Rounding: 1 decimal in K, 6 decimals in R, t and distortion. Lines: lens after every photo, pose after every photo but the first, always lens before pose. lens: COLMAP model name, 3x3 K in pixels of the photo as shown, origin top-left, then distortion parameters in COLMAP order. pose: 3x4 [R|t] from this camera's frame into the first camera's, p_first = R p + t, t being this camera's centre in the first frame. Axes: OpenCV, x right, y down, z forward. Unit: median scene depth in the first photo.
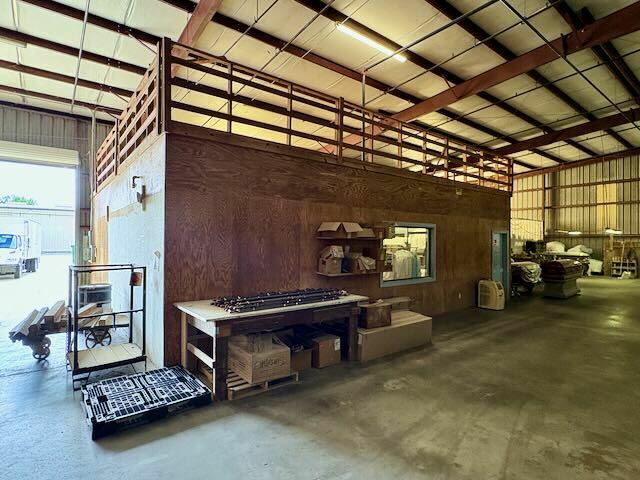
lens RADIAL K [[342.8, 0, 320.0], [0, 342.8, 240.0], [0, 0, 1]] dist [0.001652, 0.000180]
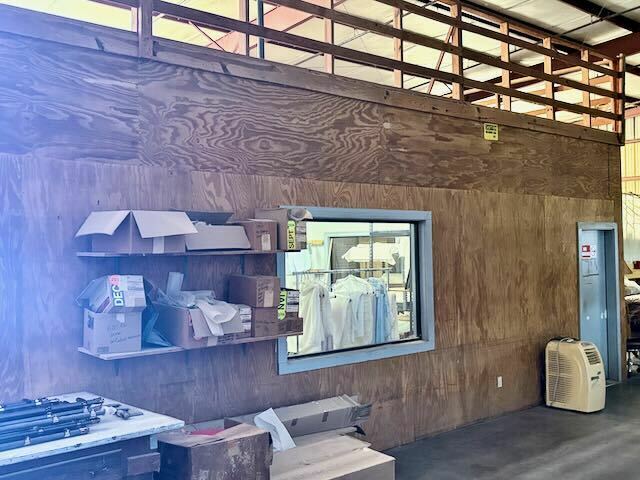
lens RADIAL K [[734.8, 0, 320.0], [0, 734.8, 240.0], [0, 0, 1]] dist [0.147148, -0.375937]
pose [[0.995990, -0.020335, 0.087127, 0.127472], [0.021382, 0.999710, -0.011107, -0.004975], [-0.086876, 0.012925, 0.996135, 0.128116]]
